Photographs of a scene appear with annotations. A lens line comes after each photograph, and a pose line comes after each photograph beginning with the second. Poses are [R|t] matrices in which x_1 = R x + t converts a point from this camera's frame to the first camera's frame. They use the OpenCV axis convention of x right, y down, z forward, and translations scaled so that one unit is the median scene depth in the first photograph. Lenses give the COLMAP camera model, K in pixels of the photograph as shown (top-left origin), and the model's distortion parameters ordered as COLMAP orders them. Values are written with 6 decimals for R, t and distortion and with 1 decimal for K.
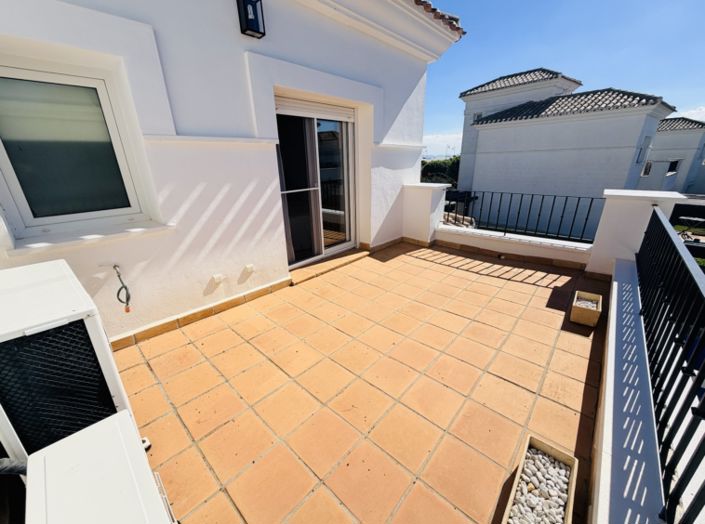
lens RADIAL K [[280.9, 0, 351.3], [0, 280.9, 262.9], [0, 0, 1]] dist [0.000785, 0.000151]
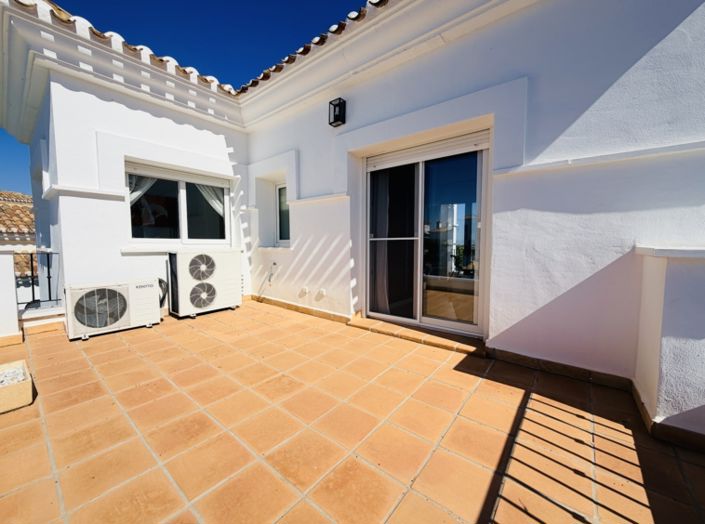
lens RADIAL K [[280.9, 0, 352.8], [0, 280.9, 259.6], [0, 0, 1]] dist [0.000785, 0.000151]
pose [[0.059737, 0.079757, -0.995023, 0.702665], [-0.345011, 0.937021, 0.054395, -0.181907], [0.936696, 0.340044, 0.083492, 0.757526]]
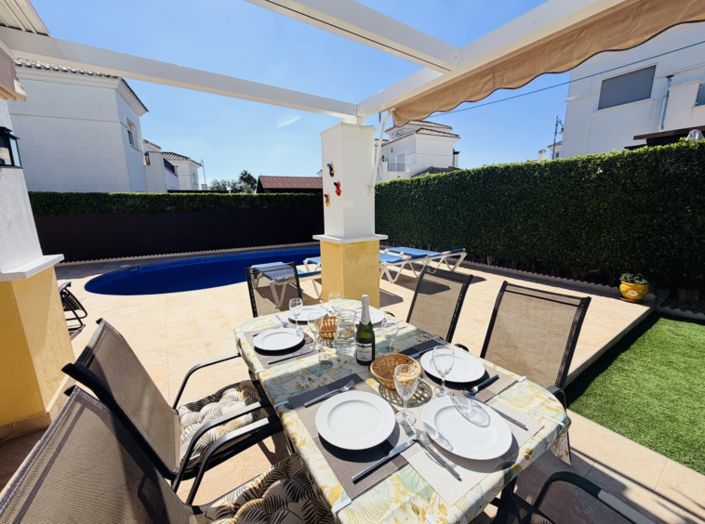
lens RADIAL K [[280.9, 0, 350.5], [0, 280.9, 261.5], [0, 0, 1]] dist [0.000785, 0.000151]
pose [[0.248099, -0.169601, 0.953773, 0.570425], [0.349014, 0.934086, 0.075314, 0.821327], [-0.903679, 0.314195, 0.290939, 0.396817]]
